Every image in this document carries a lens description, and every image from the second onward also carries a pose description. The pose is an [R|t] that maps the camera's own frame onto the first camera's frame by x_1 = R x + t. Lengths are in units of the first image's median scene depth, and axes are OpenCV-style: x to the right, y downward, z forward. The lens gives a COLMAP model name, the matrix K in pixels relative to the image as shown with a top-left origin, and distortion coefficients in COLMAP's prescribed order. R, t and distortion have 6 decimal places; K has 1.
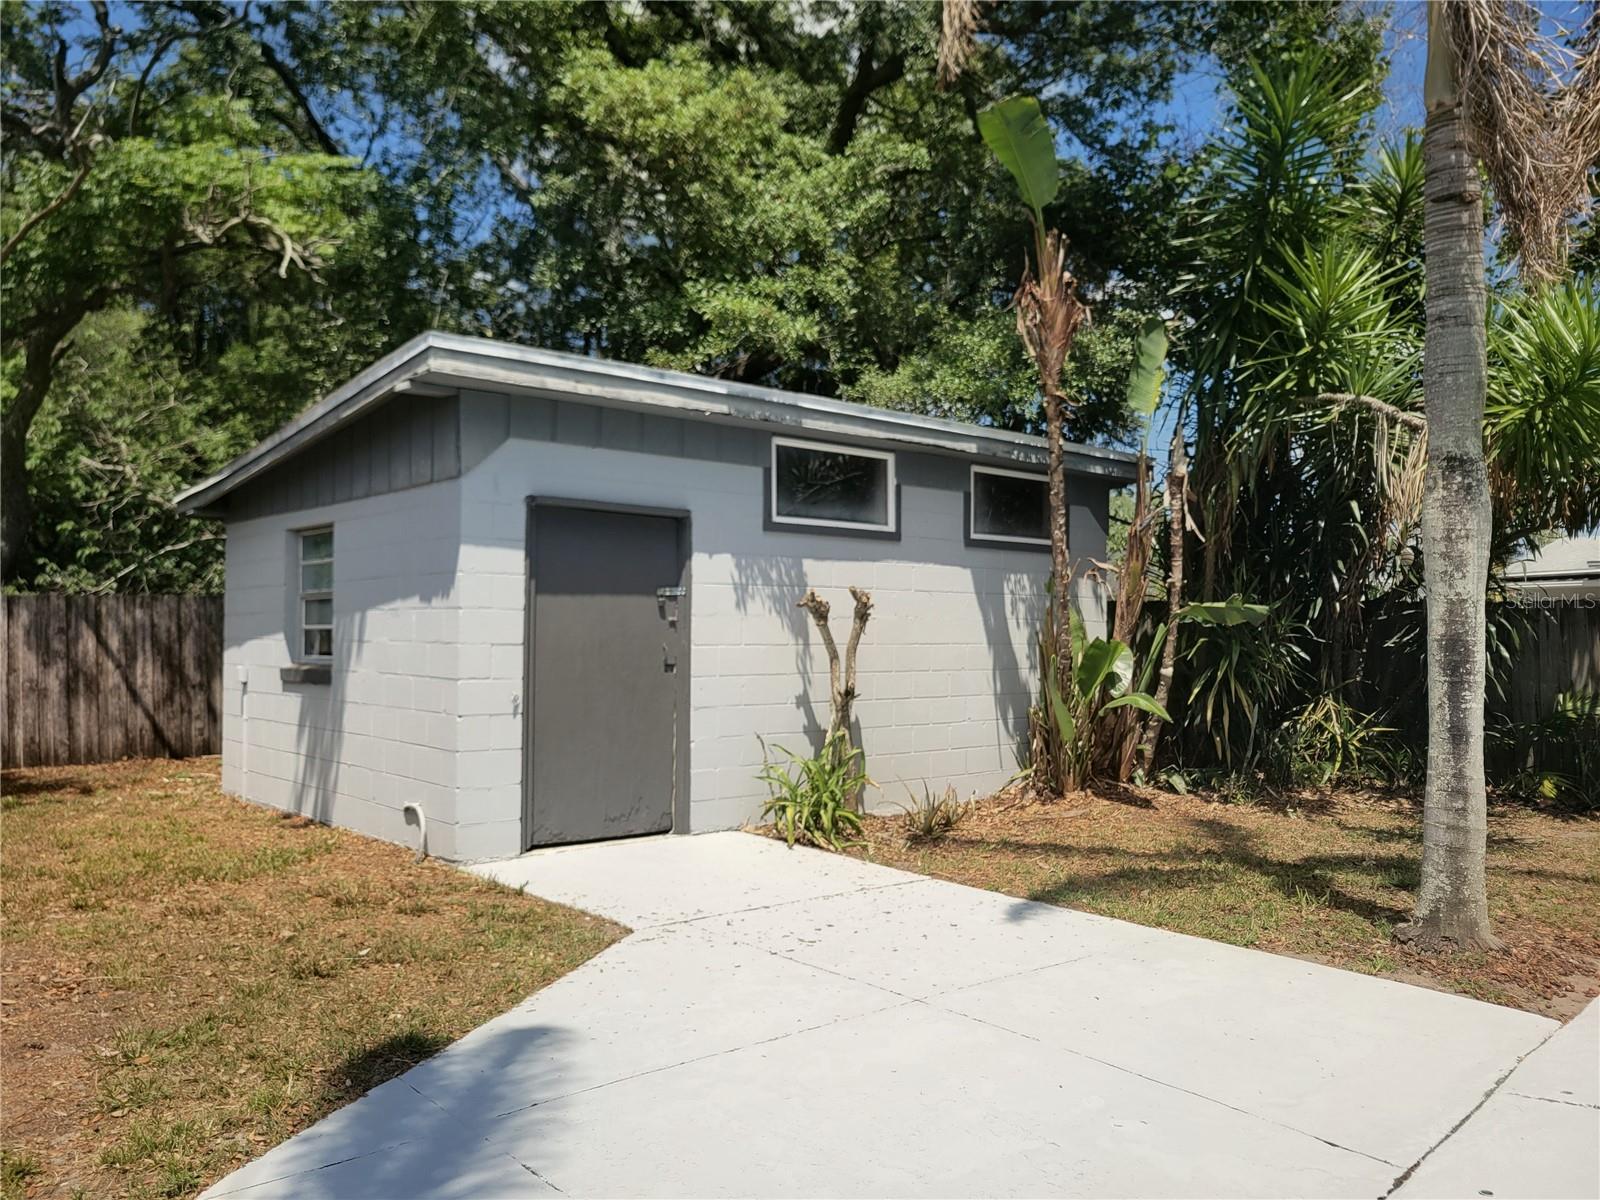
lens RADIAL K [[1198.0, 0, 784.5], [0, 1198.0, 613.7], [0, 0, 1]] dist [0.030780, 0.006575]
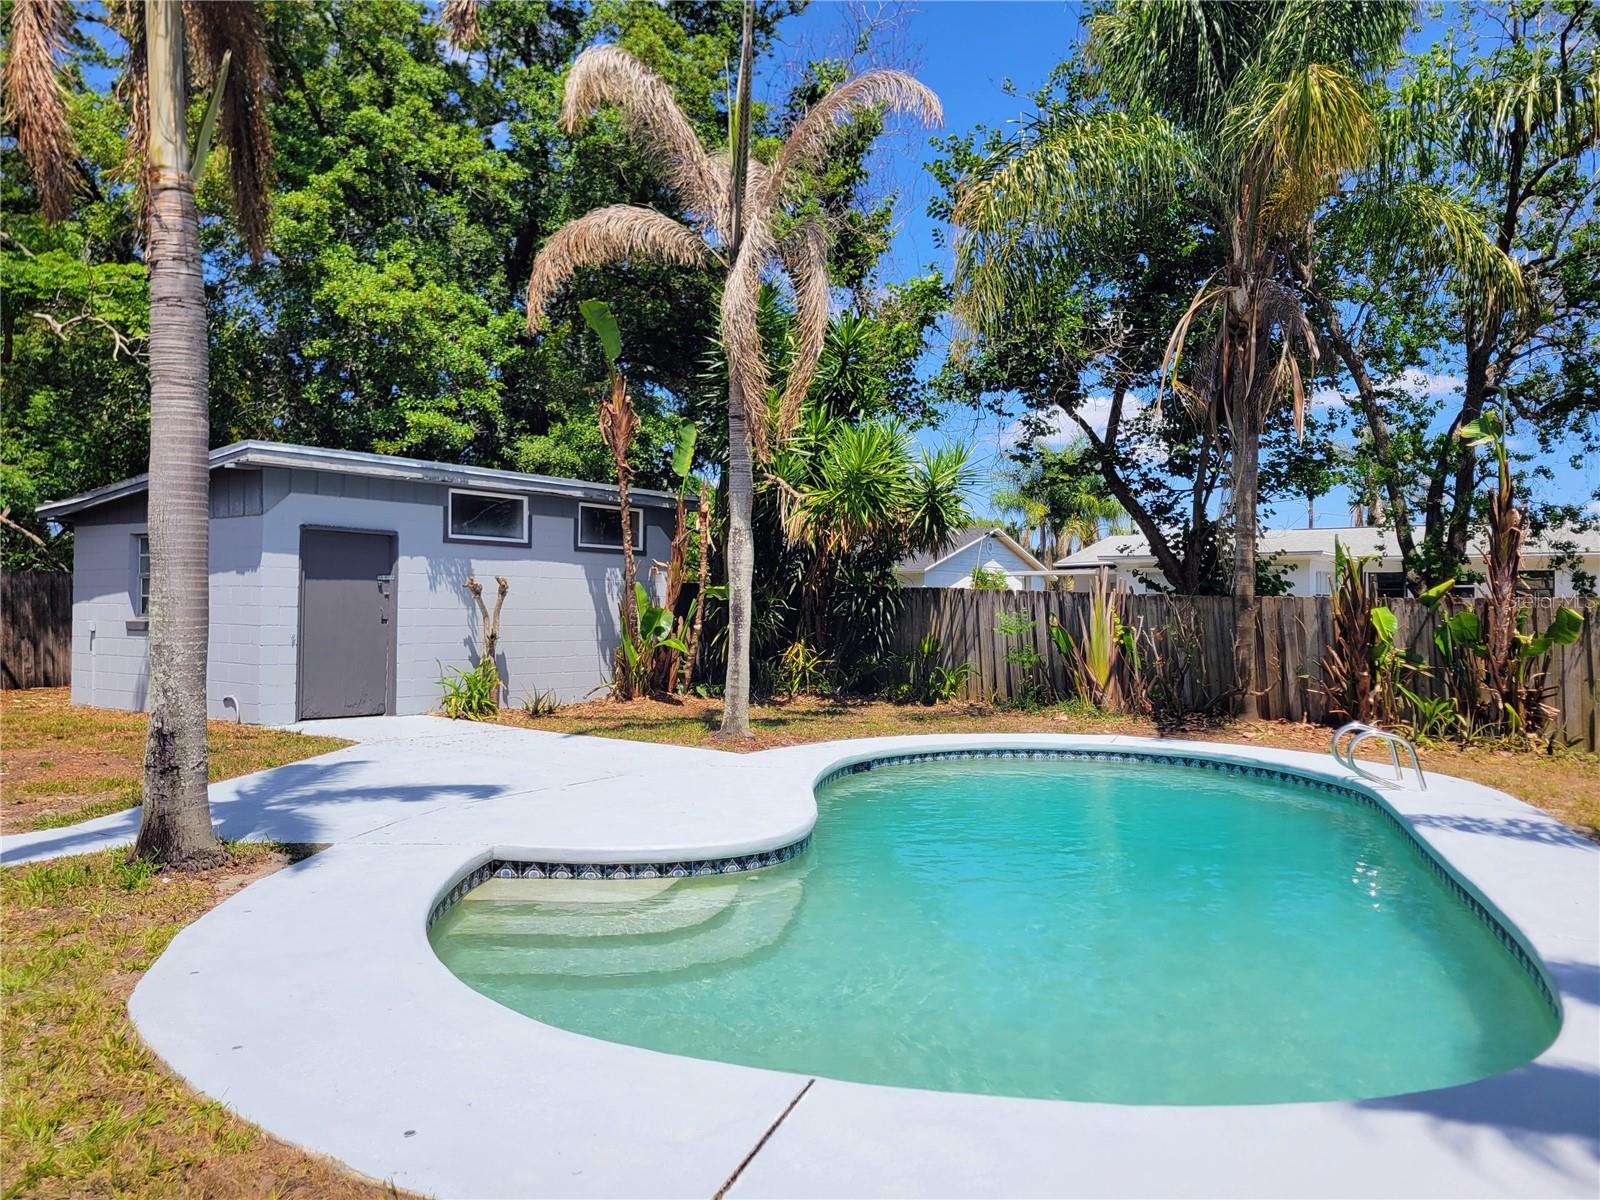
lens RADIAL K [[1198.0, 0, 794.1], [0, 1198.0, 592.7], [0, 0, 1]] dist [0.030780, 0.006575]
pose [[0.976750, 0.009719, 0.214159, 0.103314], [-0.010840, 0.999933, 0.004059, -0.009387], [-0.214105, -0.006286, 0.976790, -0.781420]]
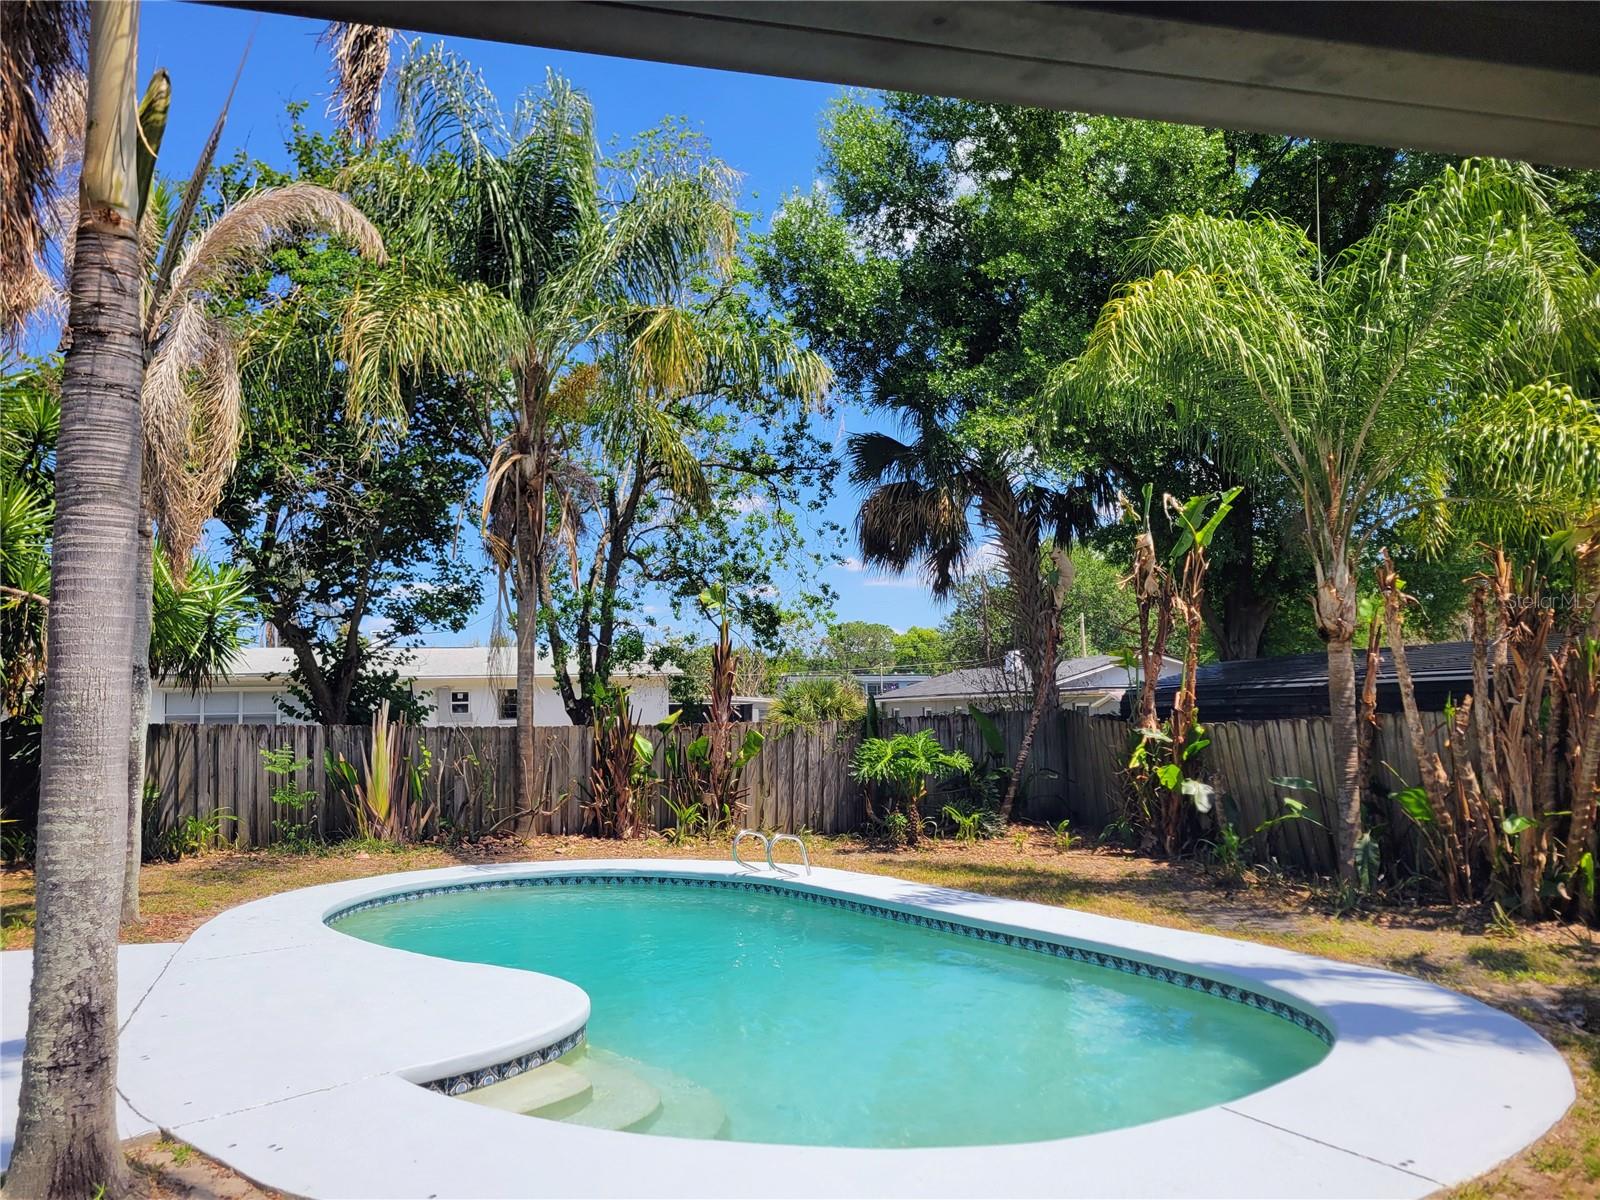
lens RADIAL K [[1198.0, 0, 807.8], [0, 1198.0, 616.9], [0, 0, 1]] dist [0.030780, 0.006575]
pose [[0.424556, 0.063728, 0.903156, -0.445077], [-0.000047, 0.997521, -0.070365, -0.044002], [-0.905402, 0.029831, 0.423507, -0.474843]]
